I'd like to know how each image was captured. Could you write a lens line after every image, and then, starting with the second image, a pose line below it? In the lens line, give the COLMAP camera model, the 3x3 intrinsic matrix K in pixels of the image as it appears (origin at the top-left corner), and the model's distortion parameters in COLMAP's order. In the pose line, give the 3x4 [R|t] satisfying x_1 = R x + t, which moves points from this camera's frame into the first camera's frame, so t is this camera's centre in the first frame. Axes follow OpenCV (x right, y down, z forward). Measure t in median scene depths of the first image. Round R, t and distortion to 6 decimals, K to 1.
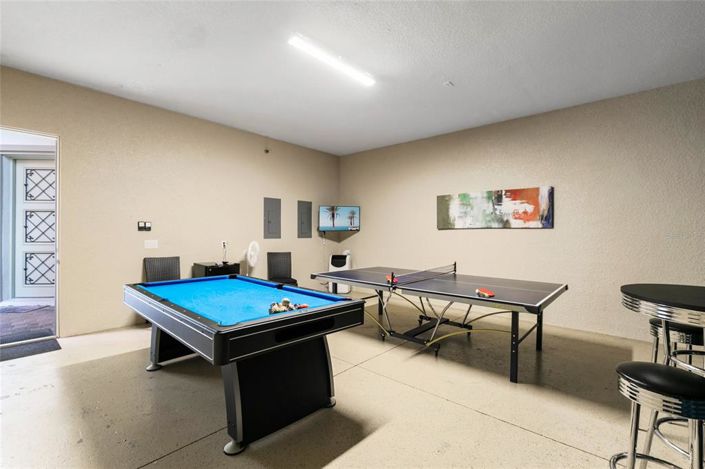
lens RADIAL K [[317.3, 0, 354.7], [0, 317.3, 239.9], [0, 0, 1]] dist [-0.001017, -0.000230]
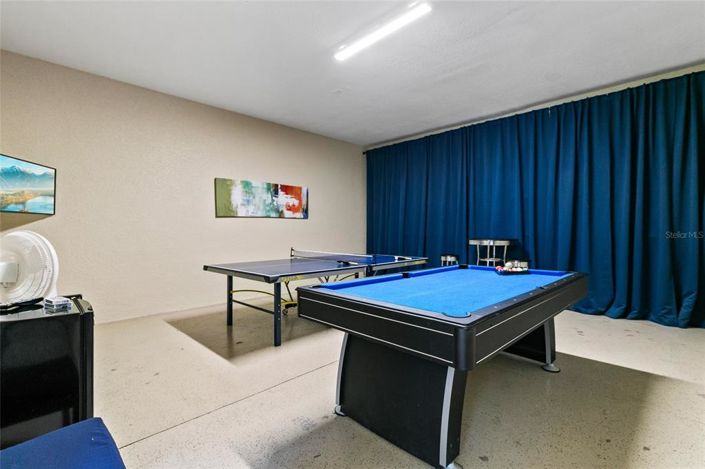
lens RADIAL K [[317.3, 0, 354.7], [0, 317.3, 239.9], [0, 0, 1]] dist [-0.001017, -0.000230]
pose [[0.056716, -0.036677, 0.997716, -0.653096], [0.026060, 0.999039, 0.035244, 0.010282], [-0.998050, 0.024002, 0.057618, 0.646682]]
